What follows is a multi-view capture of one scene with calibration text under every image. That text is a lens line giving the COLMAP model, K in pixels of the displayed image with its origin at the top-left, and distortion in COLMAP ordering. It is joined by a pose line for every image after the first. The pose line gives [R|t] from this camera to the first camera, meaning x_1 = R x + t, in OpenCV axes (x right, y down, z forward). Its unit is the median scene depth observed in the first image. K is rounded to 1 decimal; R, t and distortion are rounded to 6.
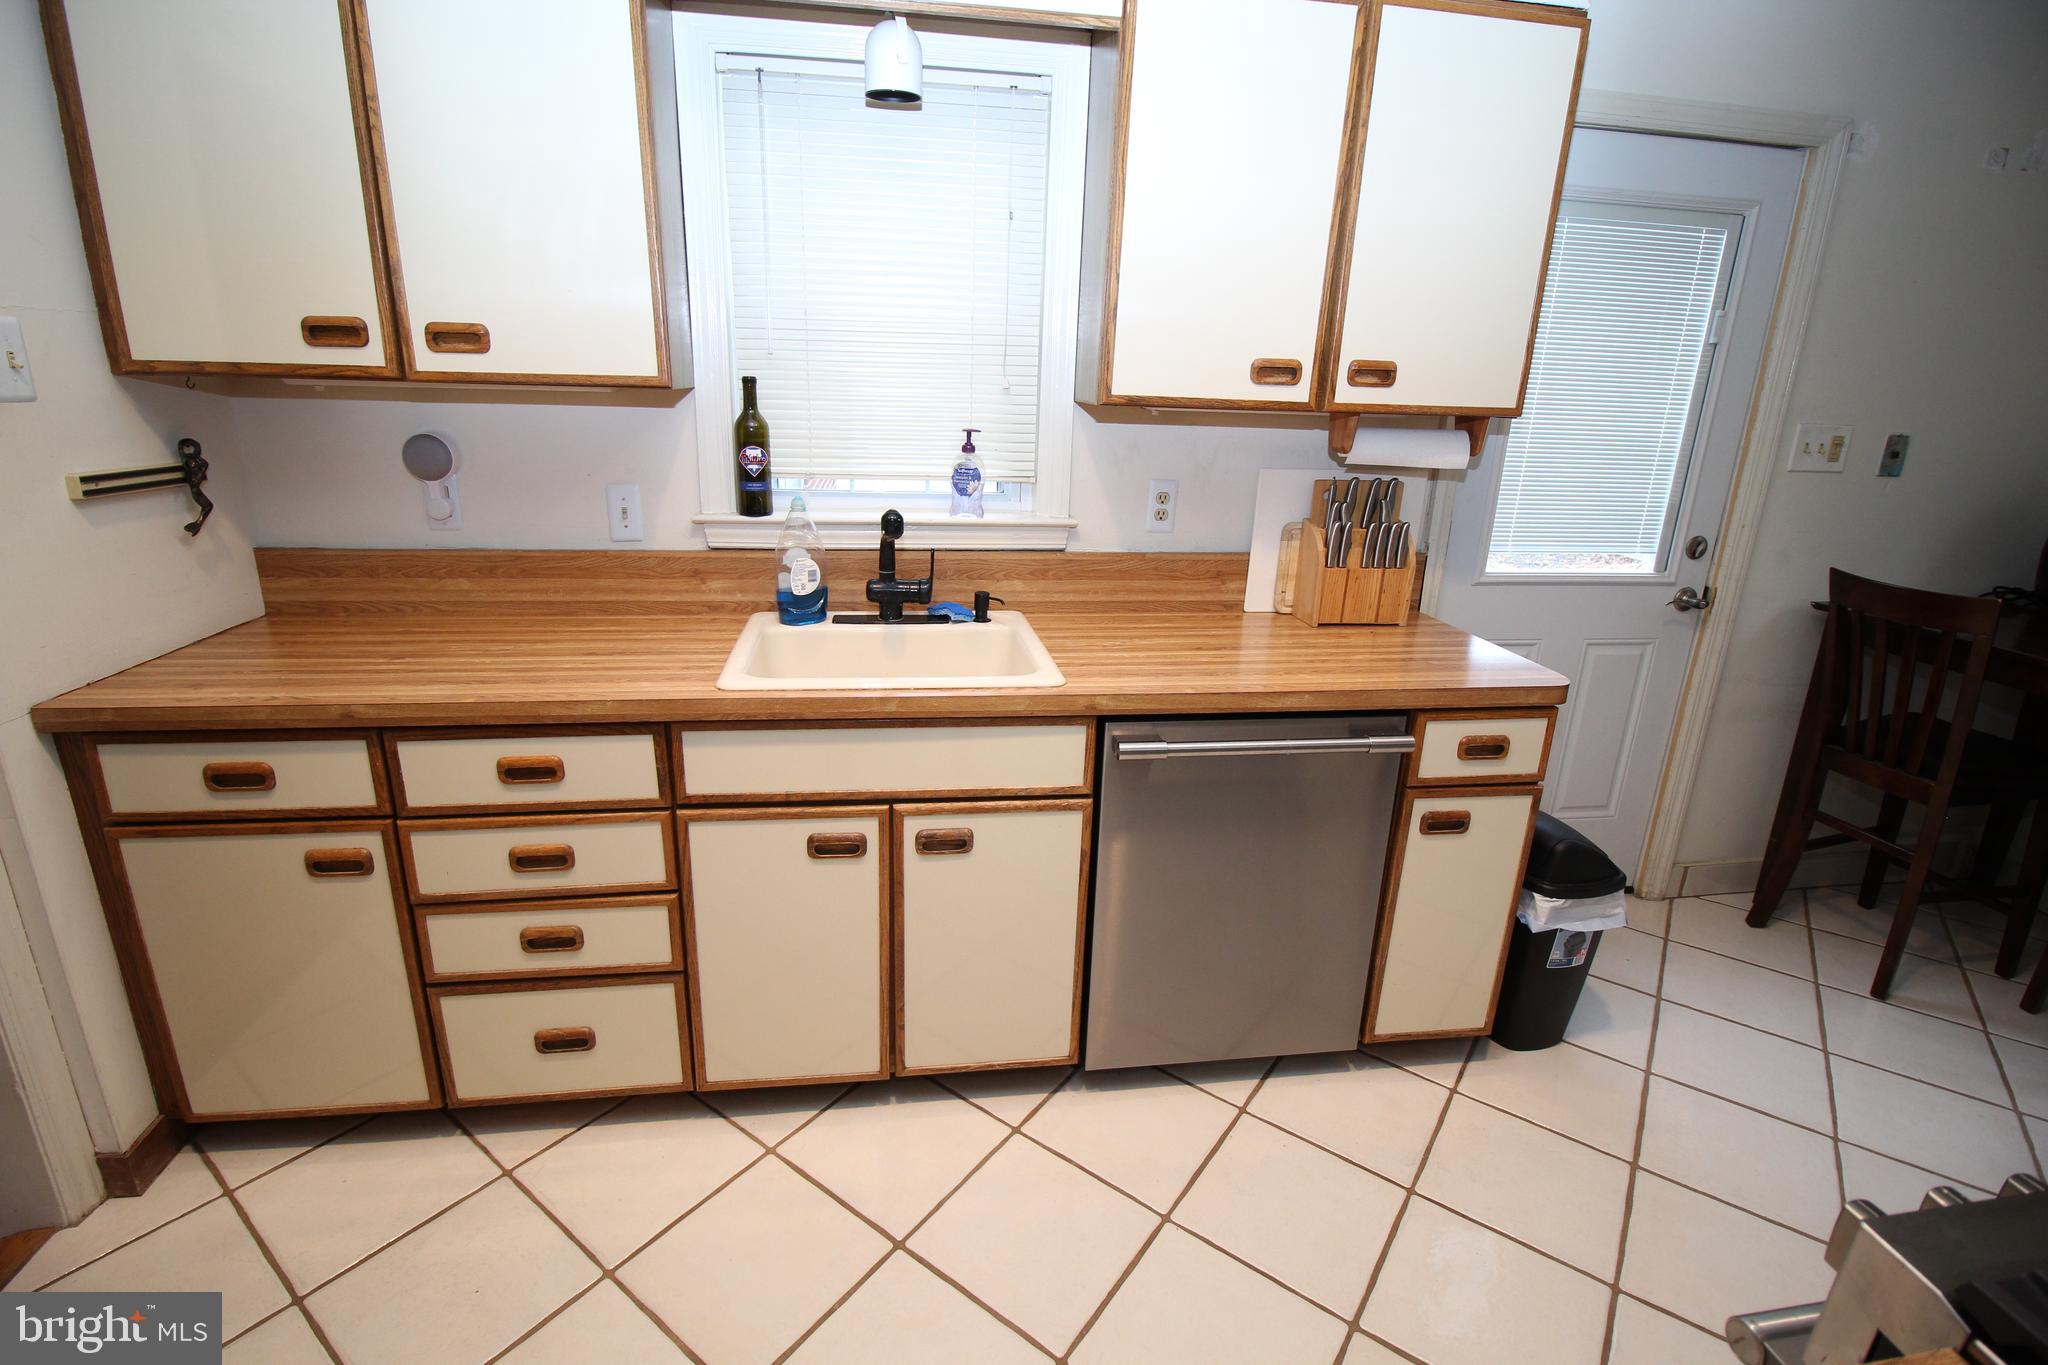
lens RADIAL K [[945.7, 0, 1012.1], [0, 945.7, 645.2], [0, 0, 1]] dist [-0.004396, -0.005156]
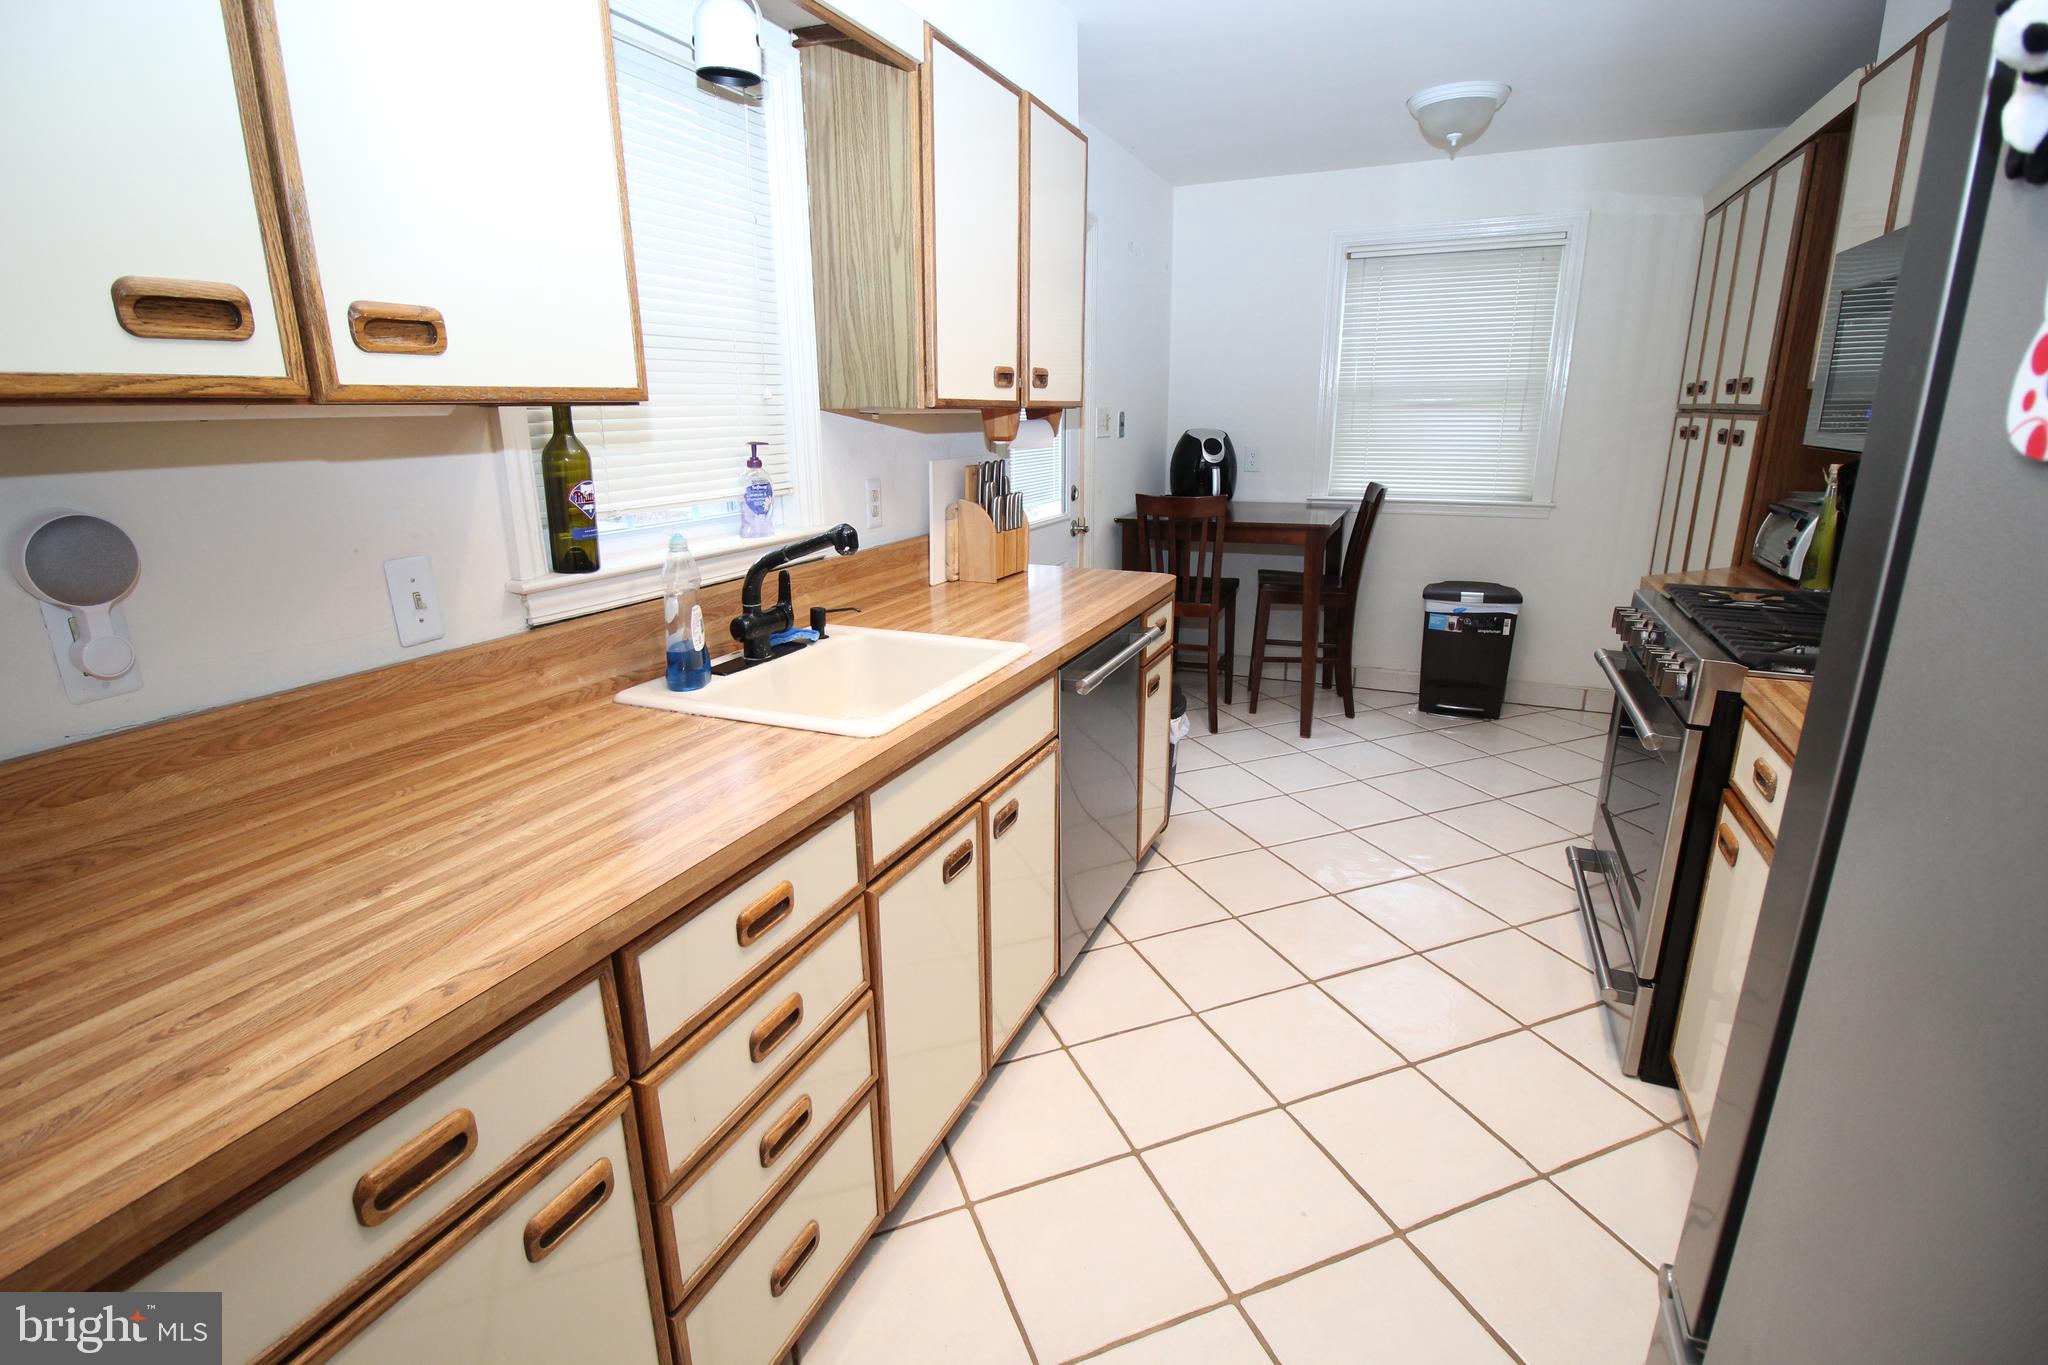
lens RADIAL K [[945.7, 0, 1021.2], [0, 945.7, 647.9], [0, 0, 1]] dist [-0.004396, -0.005156]
pose [[0.535668, -0.240098, 0.809576, -0.729729], [0.248511, 0.961092, 0.120603, -0.083555], [-0.807033, 0.136586, 0.574493, 0.289193]]
